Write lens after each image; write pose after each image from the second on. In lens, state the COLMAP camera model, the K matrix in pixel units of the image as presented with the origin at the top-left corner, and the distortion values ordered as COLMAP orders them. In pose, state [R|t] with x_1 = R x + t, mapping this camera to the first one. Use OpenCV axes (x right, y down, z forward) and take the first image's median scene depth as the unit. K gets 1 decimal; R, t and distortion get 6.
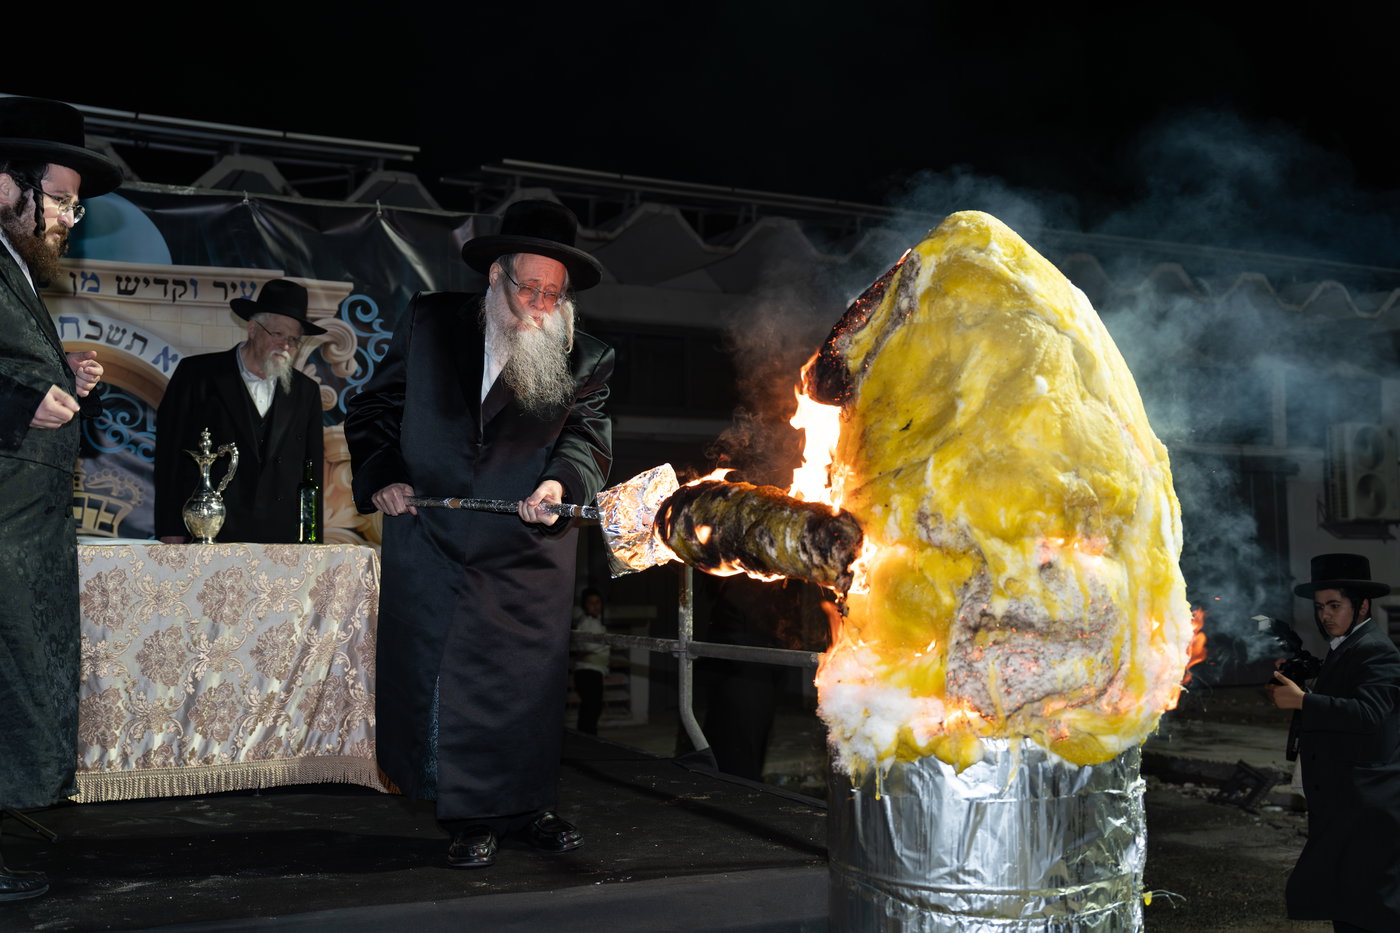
lens RADIAL K [[1495.6, 0, 713.9], [0, 1495.6, 474.3], [0, 0, 1]] dist [0.092632, -0.265101]
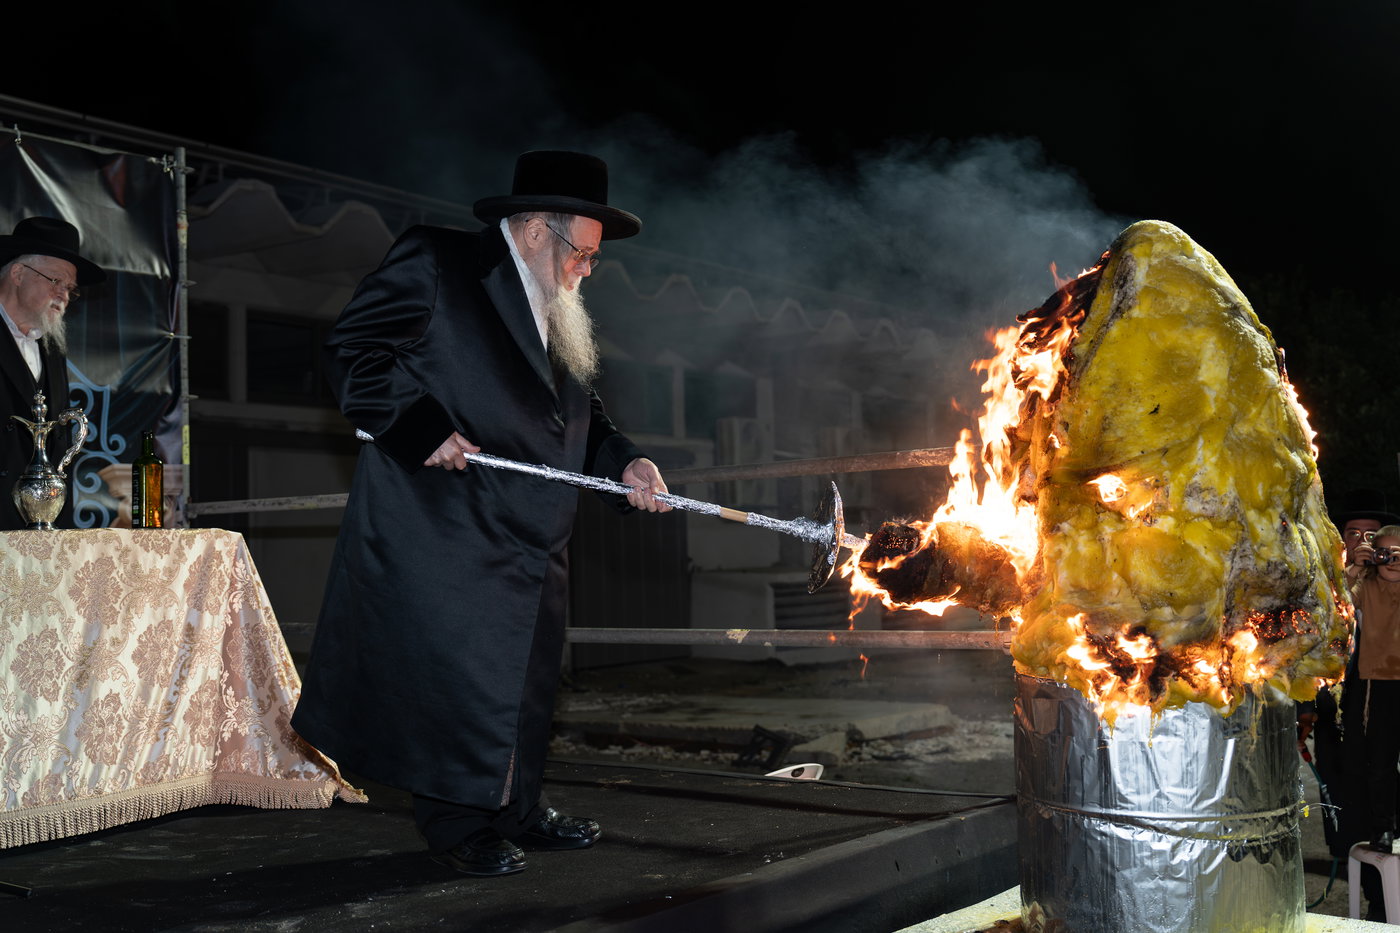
lens RADIAL K [[1517.4, 0, 752.2], [0, 1517.4, 479.8], [0, 0, 1]] dist [-0.011087, -0.044549]
pose [[0.881875, 0.004785, 0.471460, -0.278648], [-0.009912, 0.999916, 0.008392, 0.005562], [-0.471380, -0.012074, 0.881848, 0.062677]]
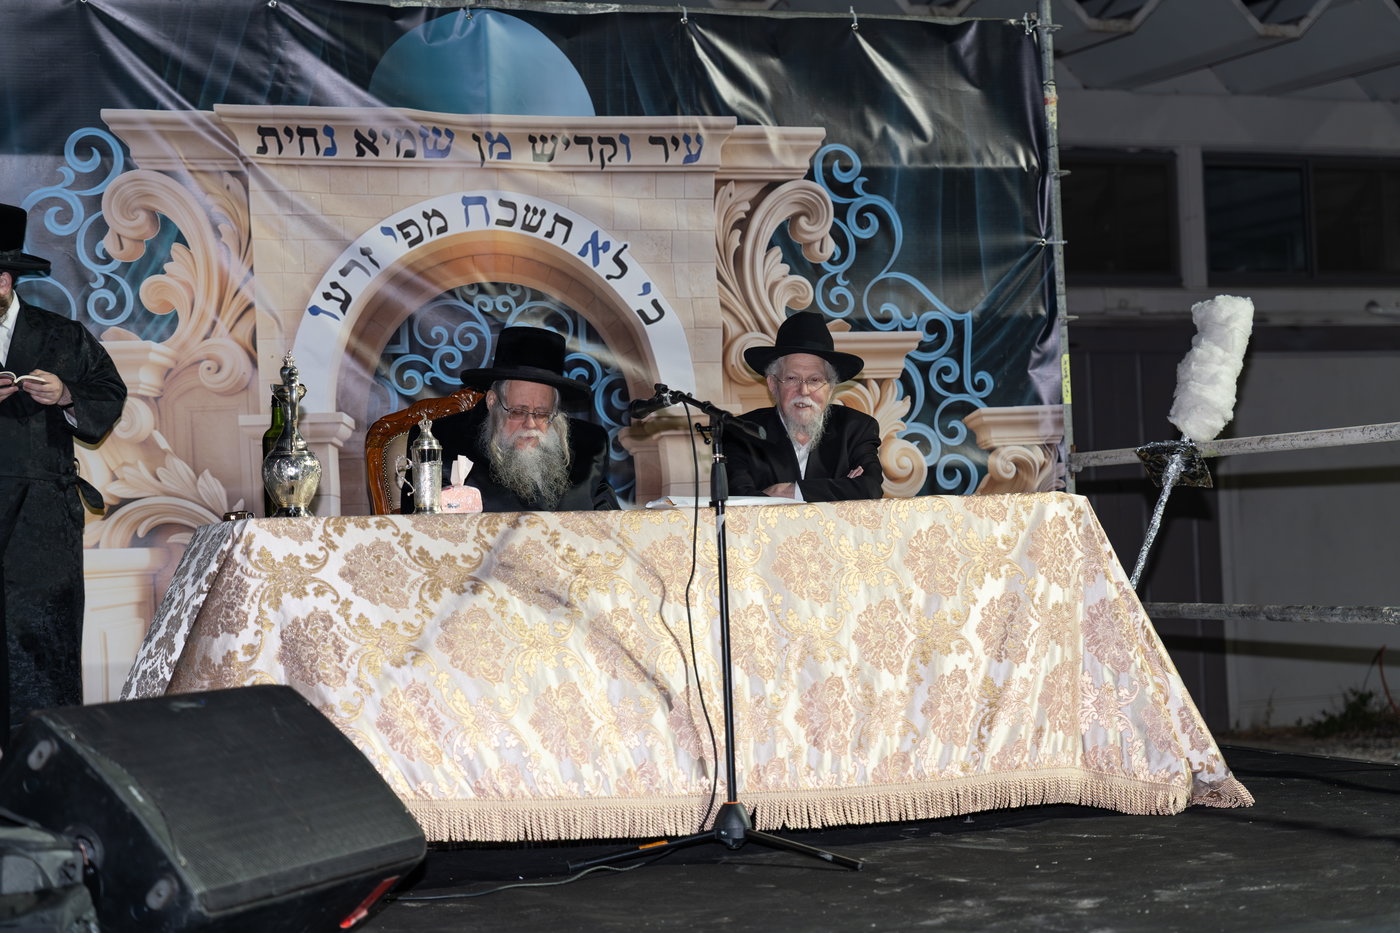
lens RADIAL K [[2549.3, 0, 701.3], [0, 2549.3, 513.4], [0, 0, 1]] dist [0.014472, 0.012009]
pose [[0.998297, -0.037567, -0.044620, -0.270468], [0.039863, 0.997866, 0.051720, -0.011909], [0.042581, -0.053411, 0.997664, -0.218692]]
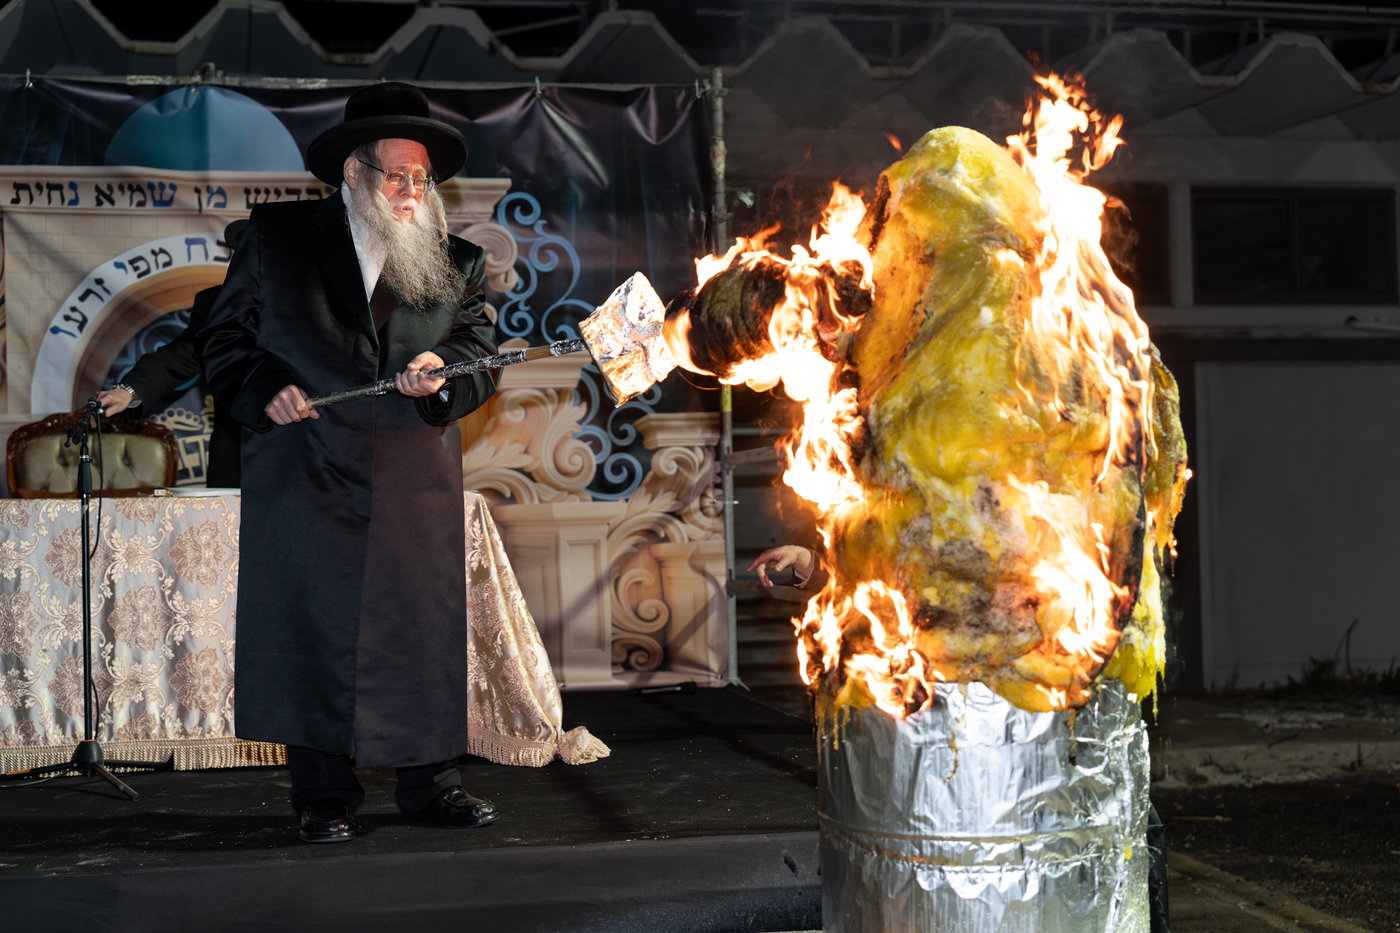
lens RADIAL K [[2113.5, 0, 700.0], [0, 2113.5, 466.5], [0, 0, 1]] dist [0.039102, -0.070222]
pose [[0.973229, -0.021809, -0.228799, 0.140776], [0.031248, 0.998800, 0.037714, -0.008251], [0.227701, -0.043854, 0.972743, -0.145295]]
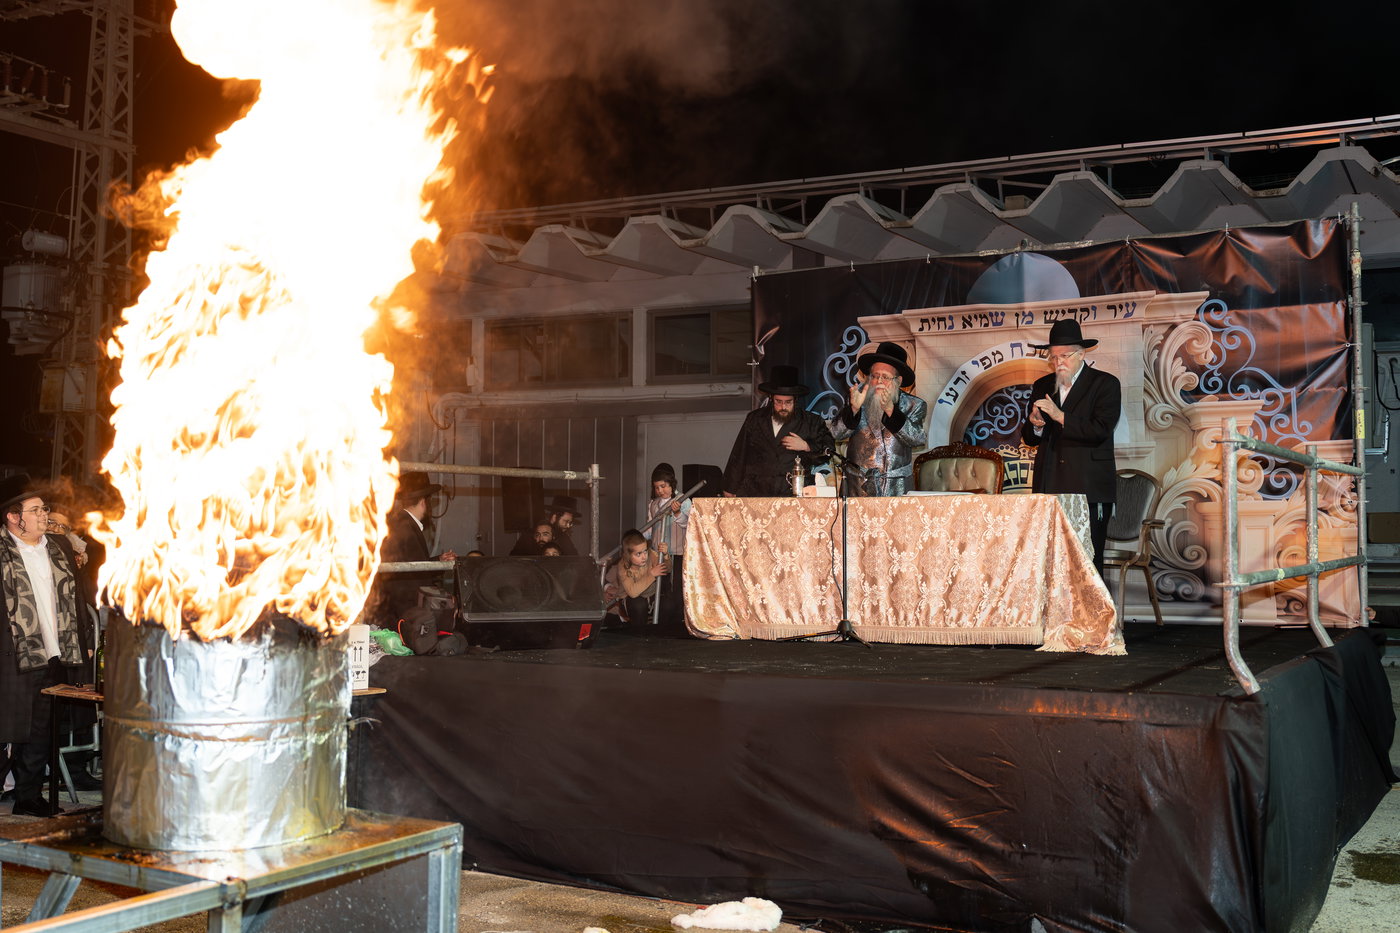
lens RADIAL K [[1564.9, 0, 698.5], [0, 1564.9, 486.2], [0, 0, 1]] dist [0.013286, -0.005031]
pose [[0.593529, -0.018685, -0.804596, 0.630789], [0.054311, 0.998381, 0.016879, -0.006048], [0.802978, -0.053716, 0.593583, -0.180767]]
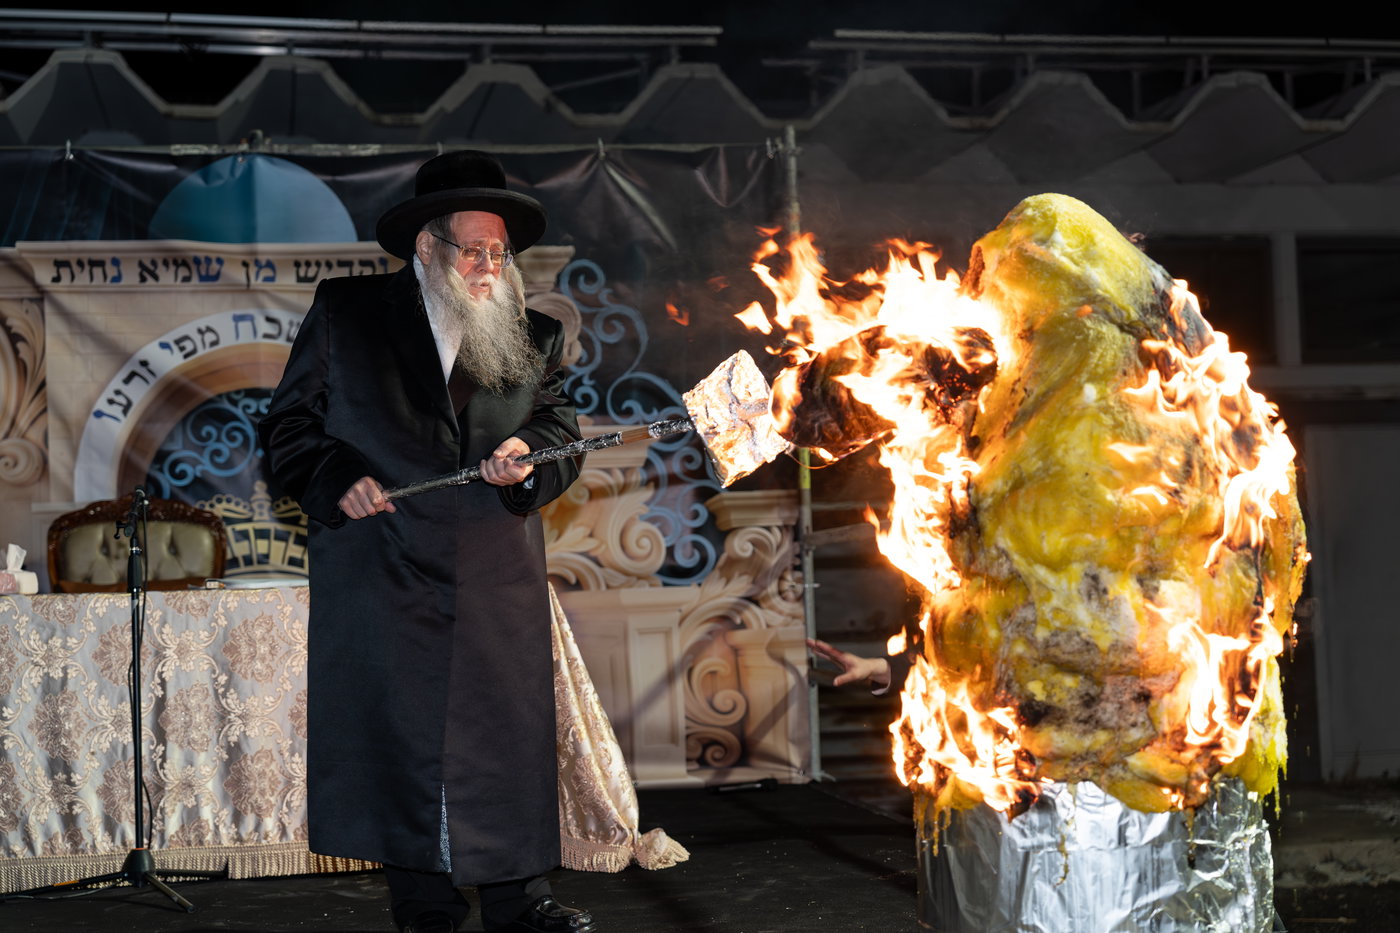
lens RADIAL K [[2266.8, 0, 700.0], [0, 2266.8, 466.5], [0, 0, 1]] dist [0.021244, 0.076987]
pose [[0.965495, -0.042748, -0.256887, 0.138359], [0.045134, 0.998975, 0.003397, -0.012472], [0.256479, -0.014874, 0.966435, -0.156405]]
